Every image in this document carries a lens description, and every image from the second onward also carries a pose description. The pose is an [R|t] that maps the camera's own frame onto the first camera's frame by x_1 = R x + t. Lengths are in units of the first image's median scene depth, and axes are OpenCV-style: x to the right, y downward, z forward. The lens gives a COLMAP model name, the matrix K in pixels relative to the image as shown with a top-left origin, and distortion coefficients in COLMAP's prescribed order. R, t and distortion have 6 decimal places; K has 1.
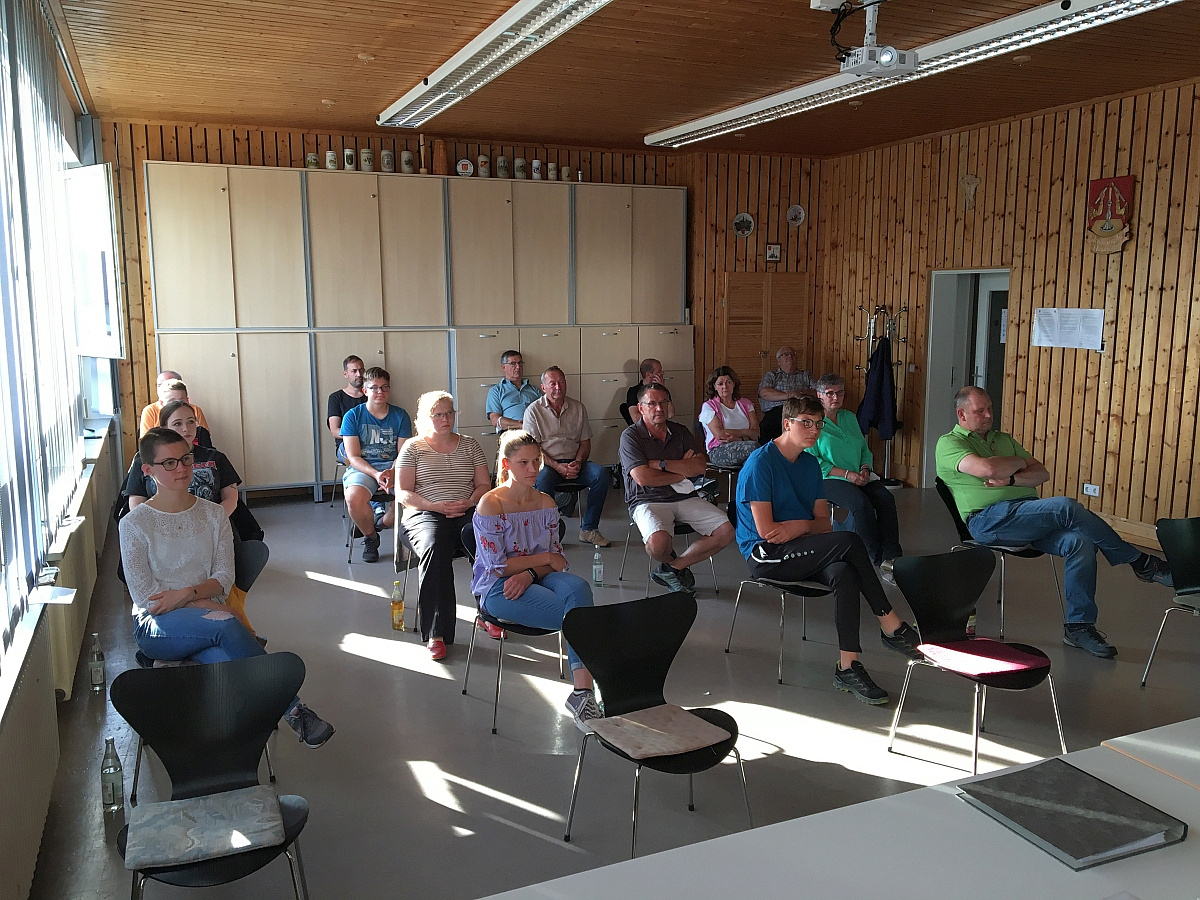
lens RADIAL K [[1004.6, 0, 596.9], [0, 1004.6, 453.8], [0, 0, 1]] dist [0.073244, -0.106222]
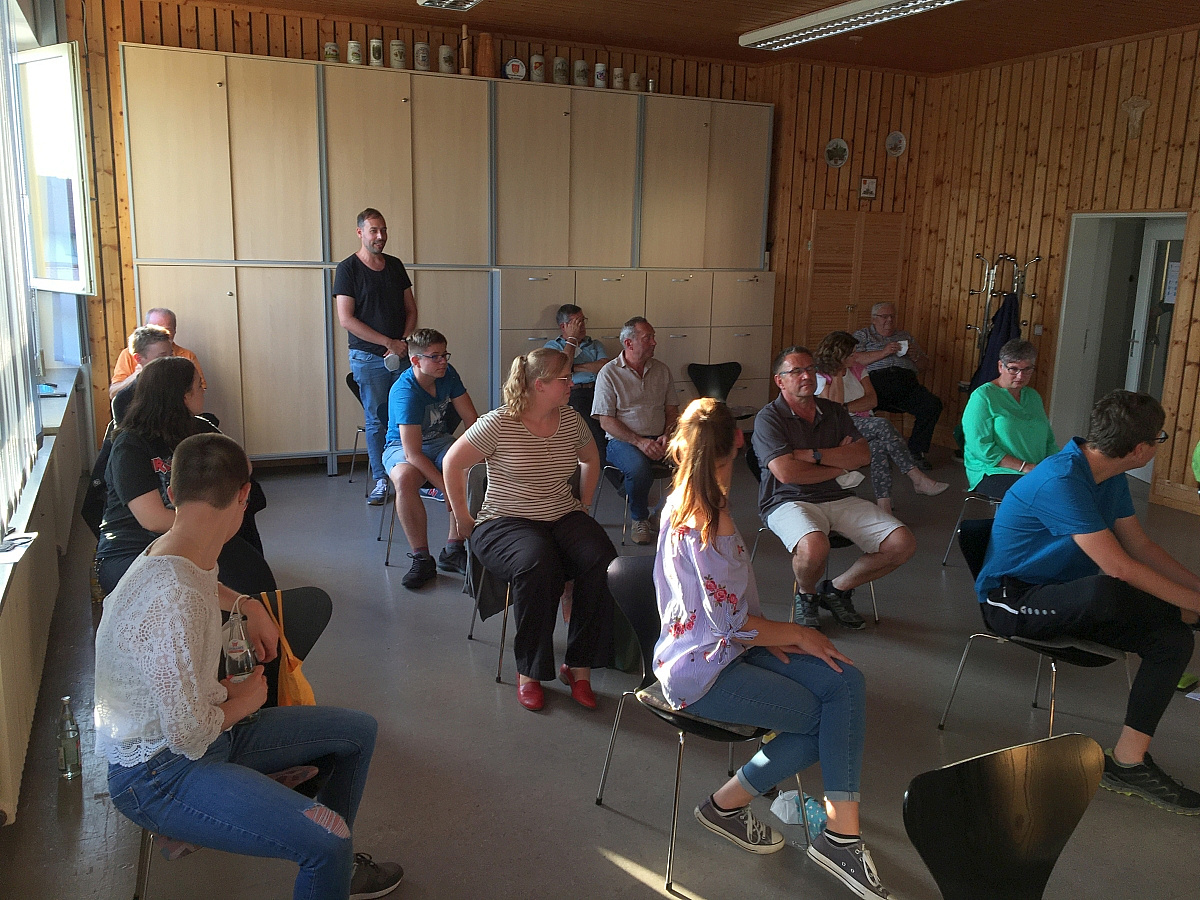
lens RADIAL K [[1004.6, 0, 596.4], [0, 1004.6, 454.2], [0, 0, 1]] dist [0.073244, -0.106222]
pose [[0.999460, 0.022185, 0.024244, -0.079887], [-0.023416, 0.998388, 0.051711, -0.017457], [-0.023058, -0.052250, 0.998368, 0.169910]]
